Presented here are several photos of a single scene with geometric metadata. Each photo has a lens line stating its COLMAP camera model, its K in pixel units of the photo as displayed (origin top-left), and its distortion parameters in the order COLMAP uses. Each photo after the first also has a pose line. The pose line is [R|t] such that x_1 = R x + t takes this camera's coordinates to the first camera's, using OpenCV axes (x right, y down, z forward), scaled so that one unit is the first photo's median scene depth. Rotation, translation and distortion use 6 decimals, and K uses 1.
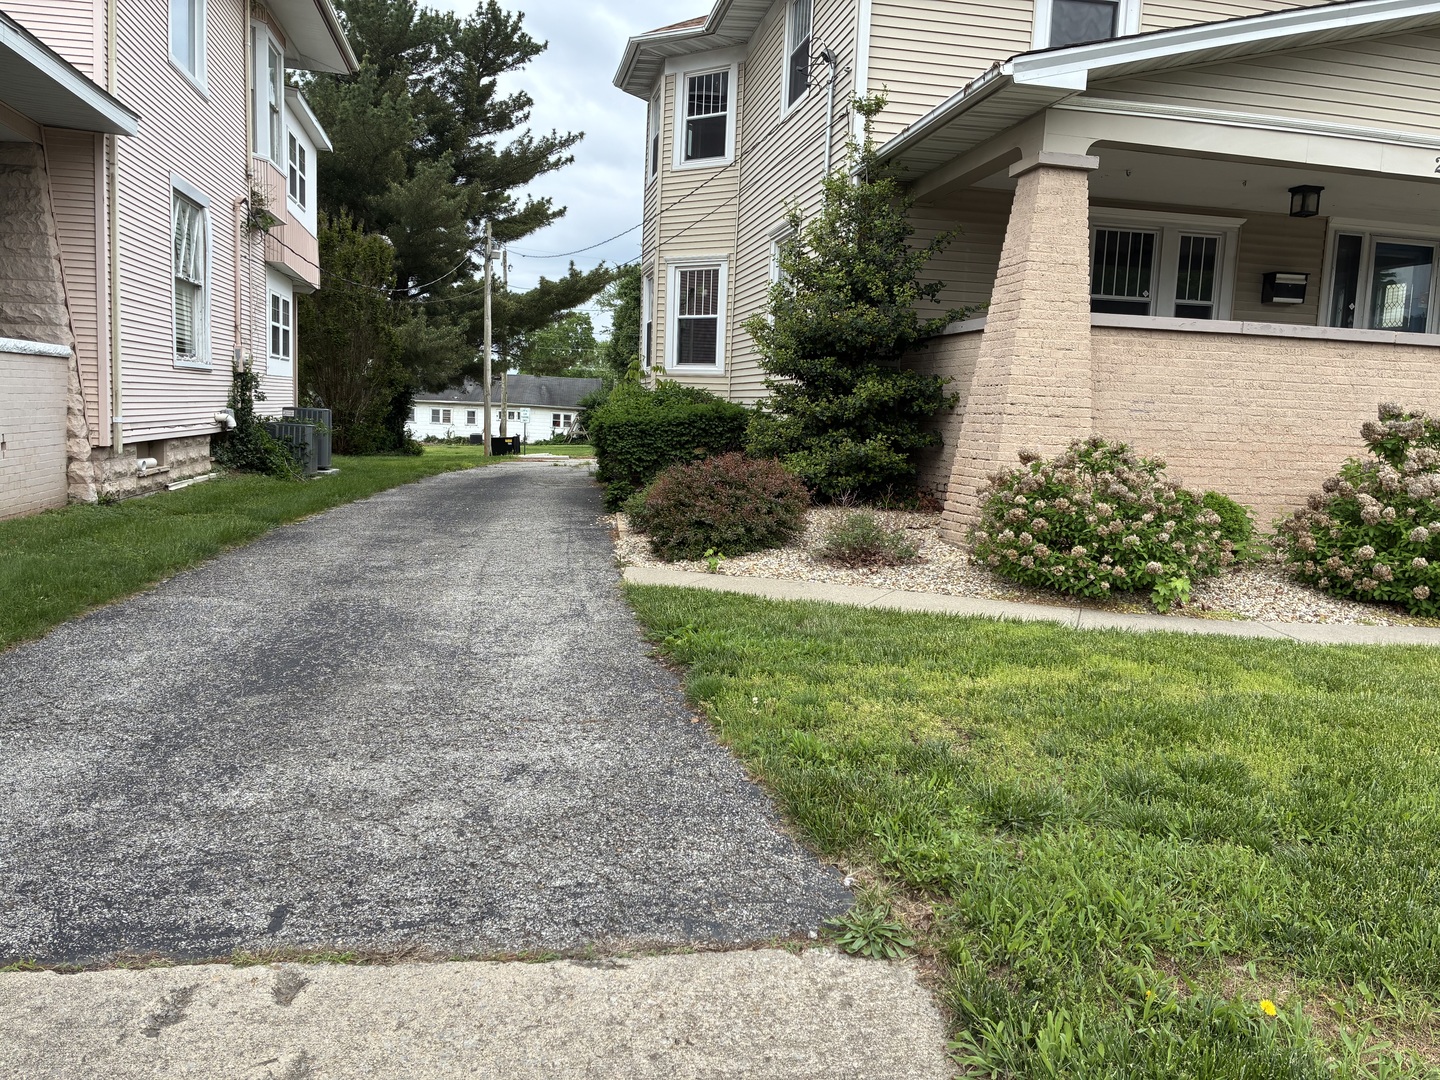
lens RADIAL K [[1096.7, 0, 723.2], [0, 1096.7, 530.1], [0, 0, 1]] dist [0.053249, -0.057571]
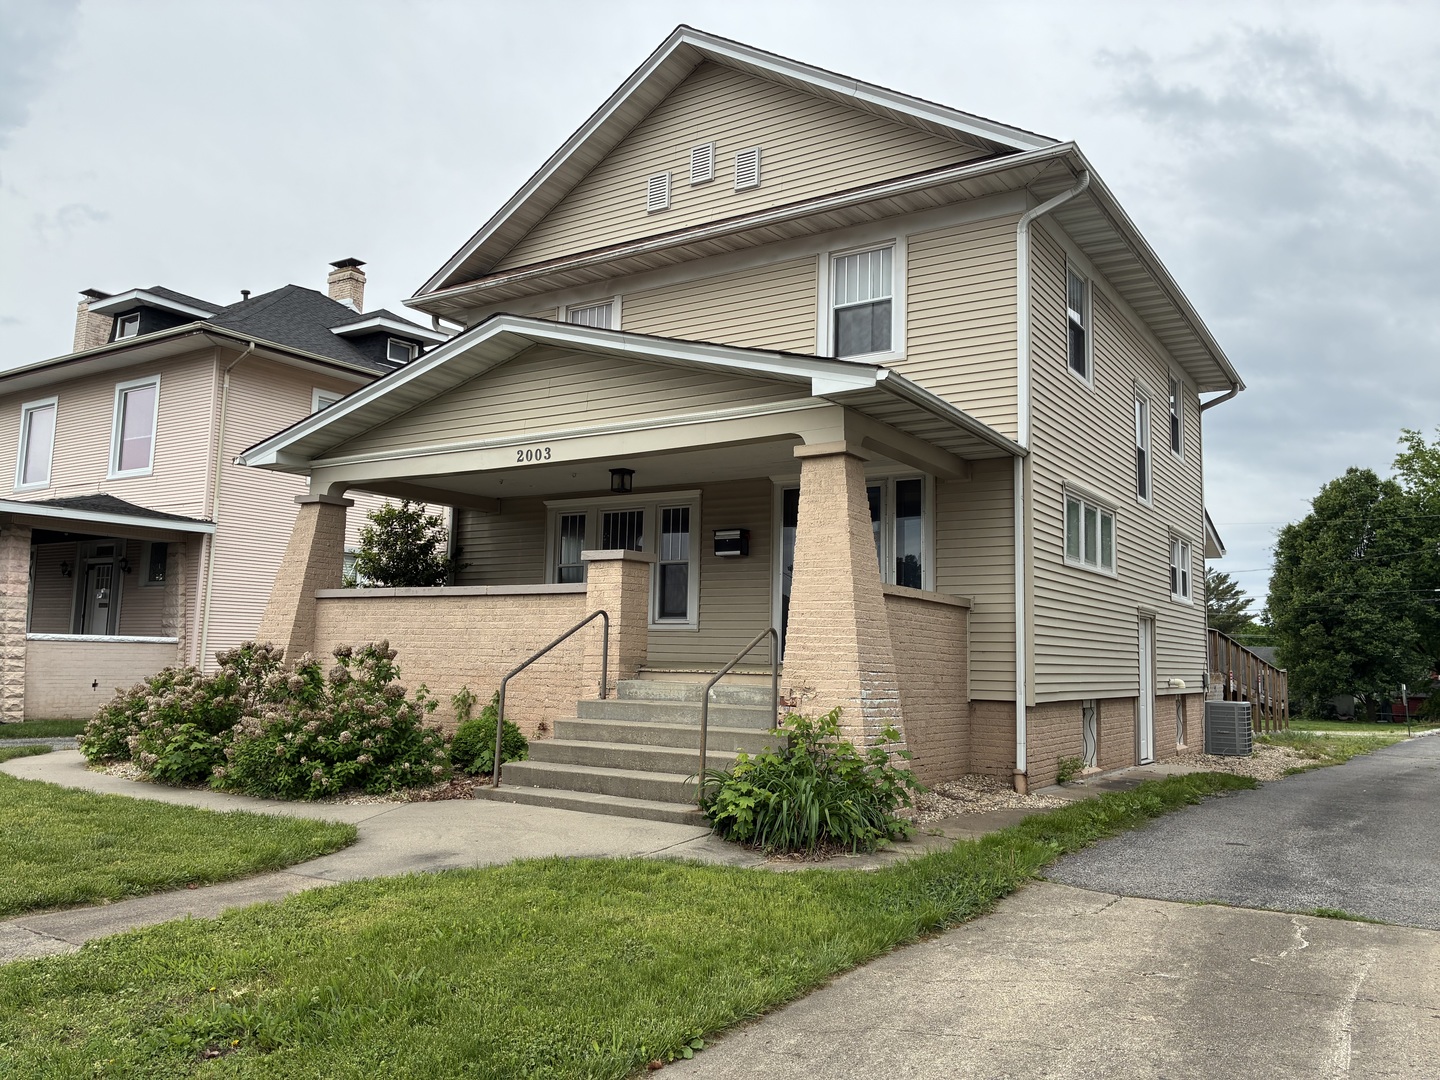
lens RADIAL K [[1096.7, 0, 727.2], [0, 1096.7, 528.7], [0, 0, 1]] dist [0.053249, -0.057571]
pose [[0.712908, -0.107292, -0.693001, 1.824766], [-0.070283, 0.972319, -0.222838, 0.023175], [0.697727, 0.207569, 0.685633, 0.327965]]
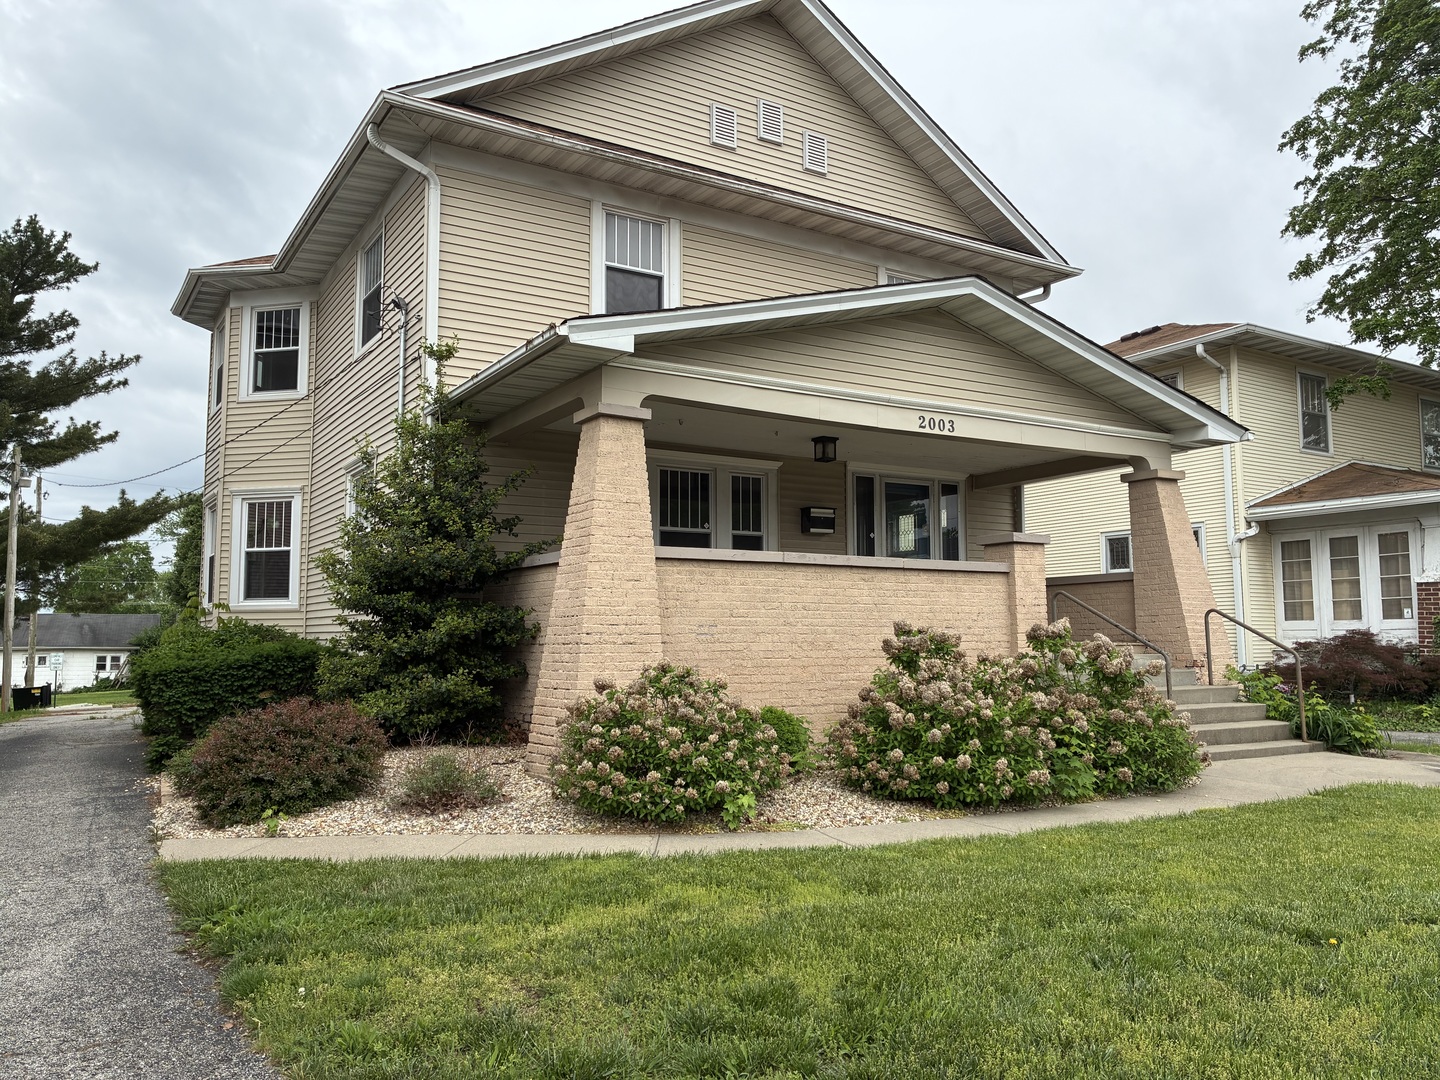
lens RADIAL K [[1096.7, 0, 719.3], [0, 1096.7, 529.7], [0, 0, 1]] dist [0.053249, -0.057571]
pose [[0.936537, -0.010012, 0.350425, 0.016666], [0.080201, 0.979201, -0.186368, -0.007885], [-0.341270, 0.202645, 0.917861, -0.008909]]
